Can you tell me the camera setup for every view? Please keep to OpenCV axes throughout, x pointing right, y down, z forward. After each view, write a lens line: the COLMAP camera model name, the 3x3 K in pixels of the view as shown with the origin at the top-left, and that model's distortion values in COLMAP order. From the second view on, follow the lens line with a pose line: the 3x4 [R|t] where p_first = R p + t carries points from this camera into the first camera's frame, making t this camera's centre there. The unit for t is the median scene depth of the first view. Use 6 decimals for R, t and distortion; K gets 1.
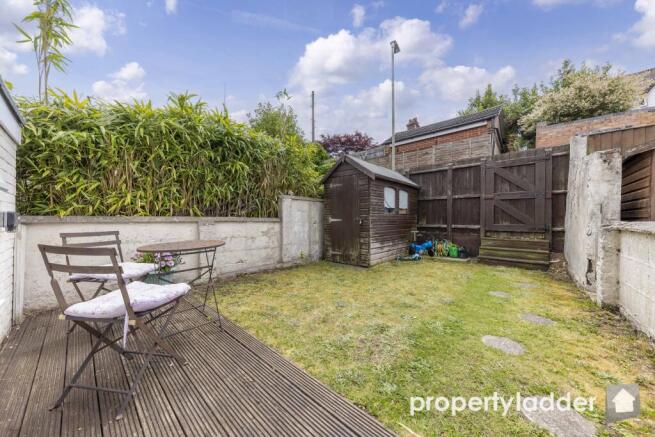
lens RADIAL K [[224.1, 0, 327.4], [0, 224.1, 217.1], [0, 0, 1]] dist [0.003084, -0.001803]
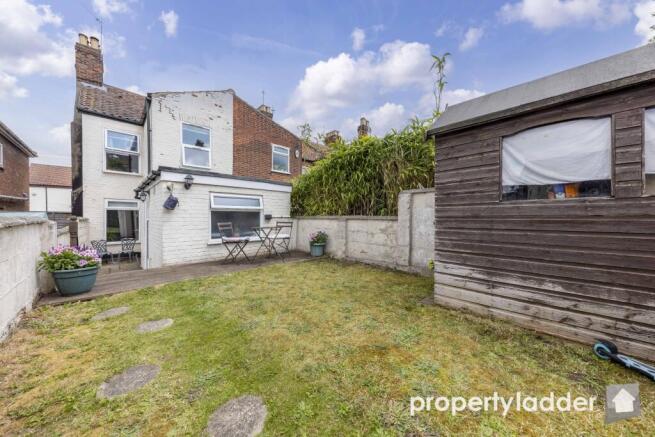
lens RADIAL K [[224.1, 0, 325.1], [0, 224.1, 218.1], [0, 0, 1]] dist [0.003084, -0.001803]
pose [[-0.067586, -0.006383, -0.997693, 0.799811], [-0.001348, 0.999979, -0.006306, 0.021603], [0.997713, 0.000919, -0.067593, 0.836351]]
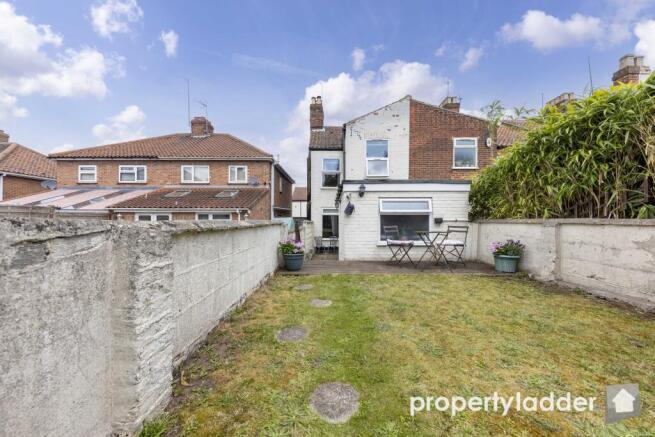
lens RADIAL K [[224.1, 0, 325.5], [0, 224.1, 220.3], [0, 0, 1]] dist [0.003084, -0.001803]
pose [[-0.751245, -0.011083, -0.659931, 0.753662], [-0.008373, 0.999939, -0.007261, 0.019219], [0.659971, 0.000071, -0.751291, 0.928079]]
